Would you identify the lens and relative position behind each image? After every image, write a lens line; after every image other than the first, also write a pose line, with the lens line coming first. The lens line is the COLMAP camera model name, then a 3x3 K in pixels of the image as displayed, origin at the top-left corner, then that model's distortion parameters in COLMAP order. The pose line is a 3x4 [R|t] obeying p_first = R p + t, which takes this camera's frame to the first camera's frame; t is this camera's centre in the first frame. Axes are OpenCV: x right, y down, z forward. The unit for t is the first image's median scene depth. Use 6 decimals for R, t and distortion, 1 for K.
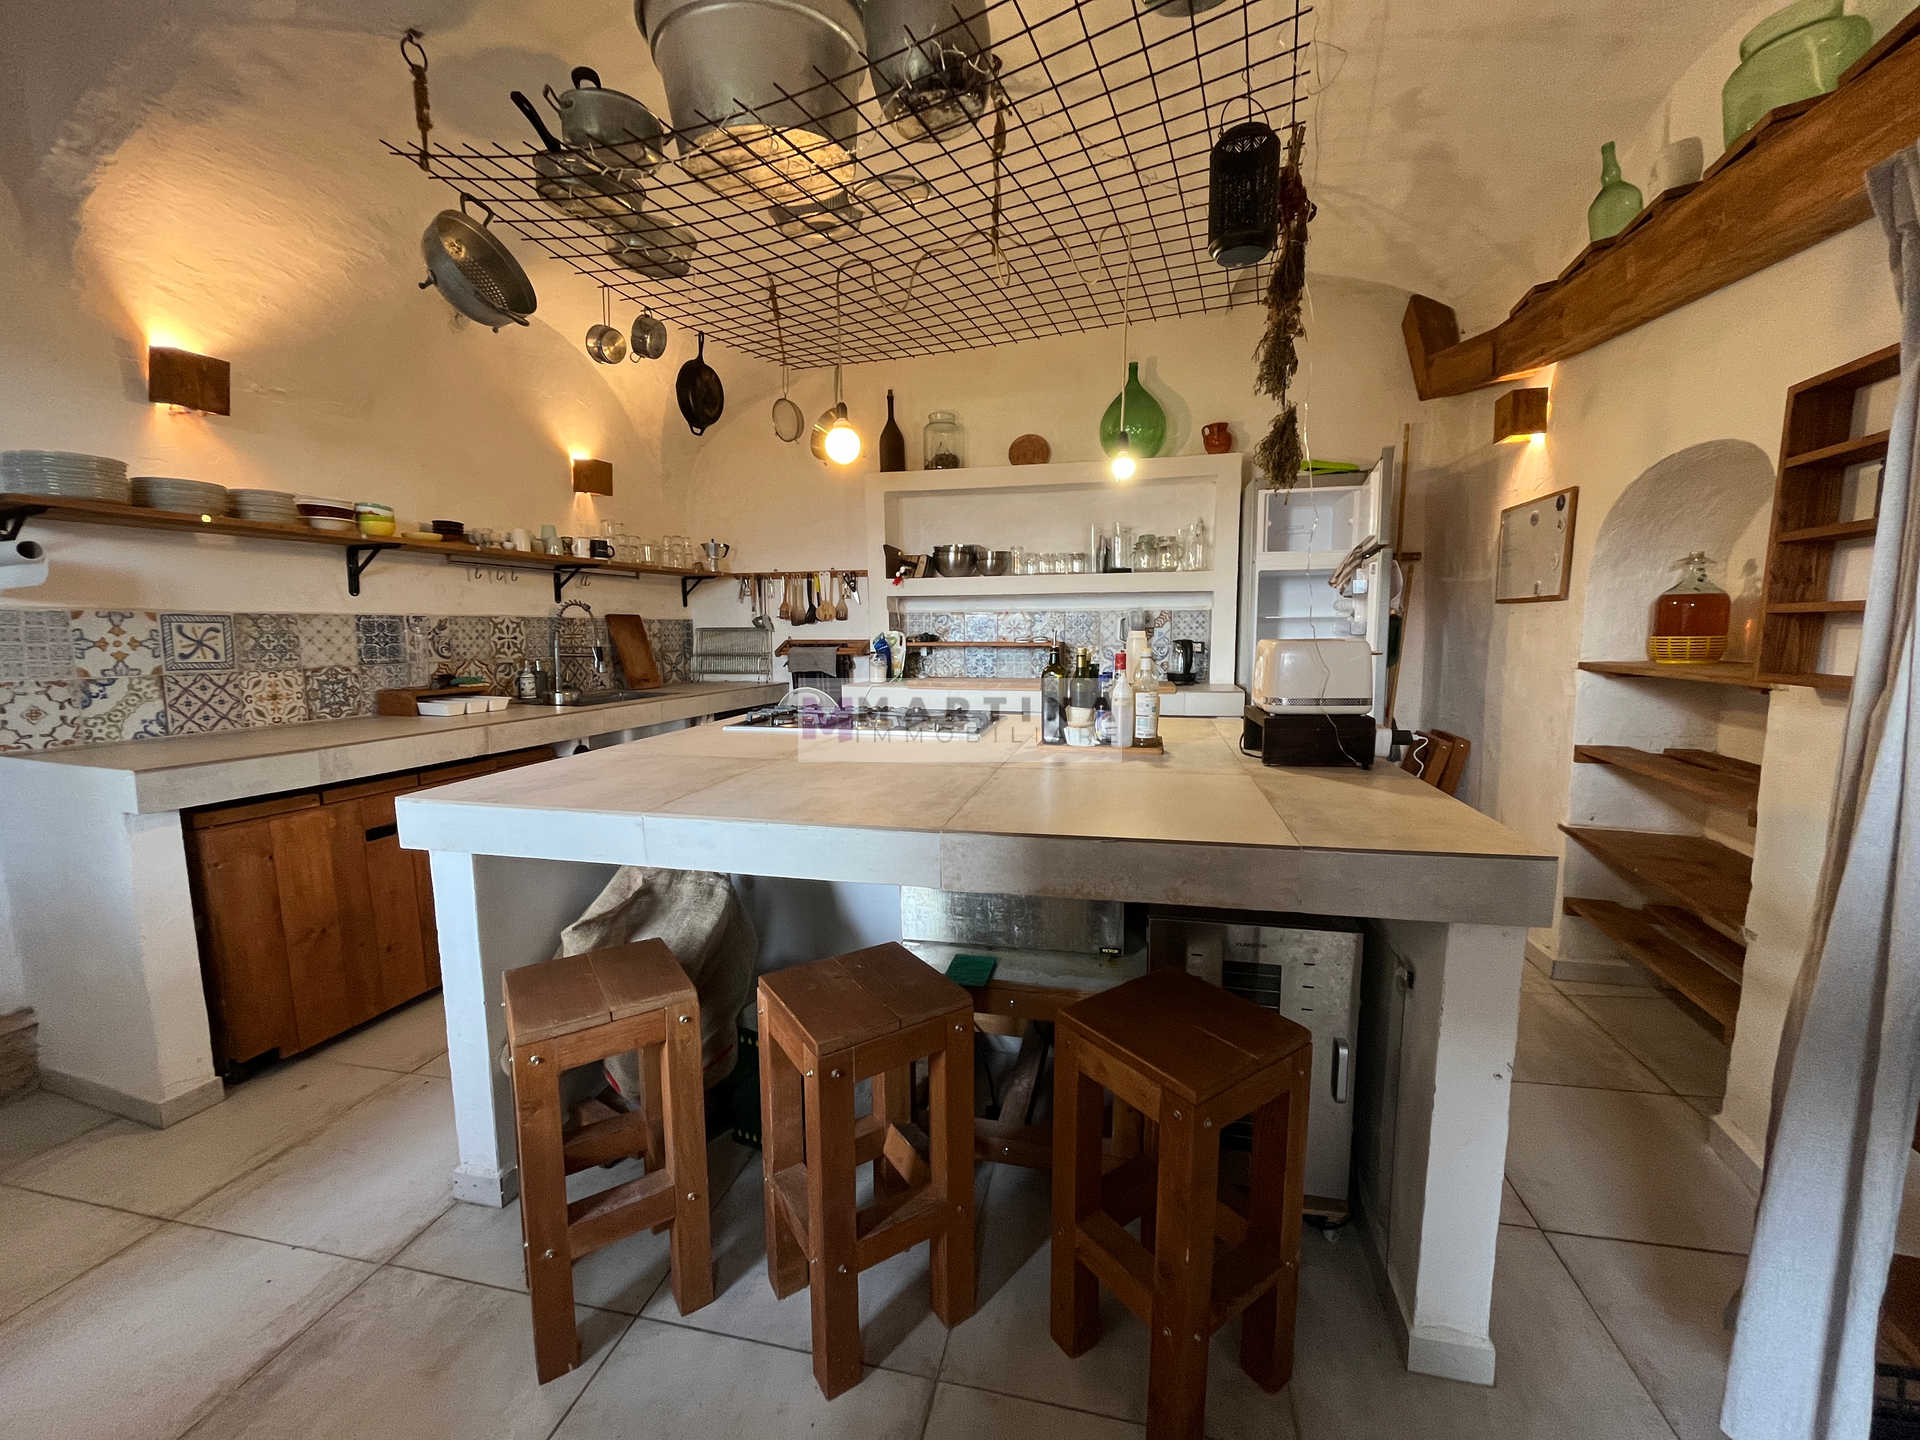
lens RADIAL K [[773.3, 0, 960.0], [0, 773.3, 720.0], [0, 0, 1]] dist [-0.002416, 0.000014]
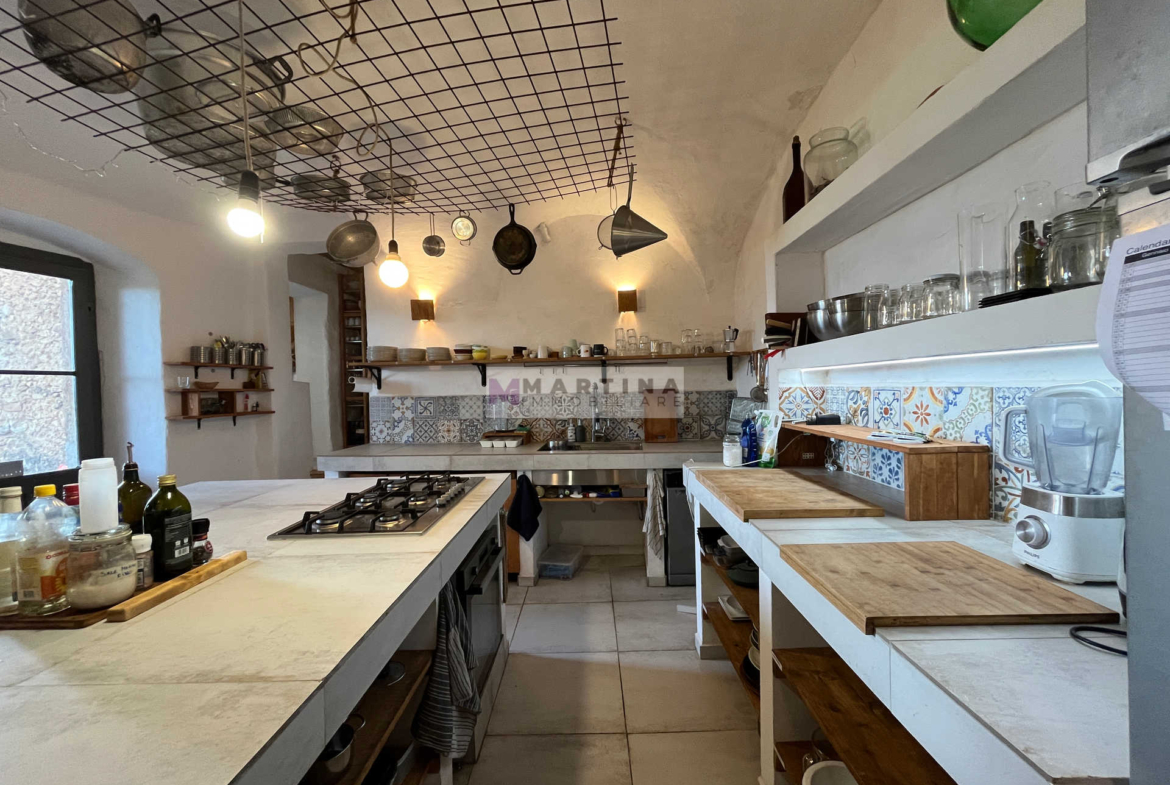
lens RADIAL K [[467.2, 0, 585.0], [0, 467.2, 392.5], [0, 0, 1]] dist [-0.000599, -0.000207]
pose [[0.213727, 0.014818, -0.976781, 0.590252], [-0.095113, 0.995450, -0.005710, -0.173298], [0.972252, 0.094125, 0.214164, 1.051871]]
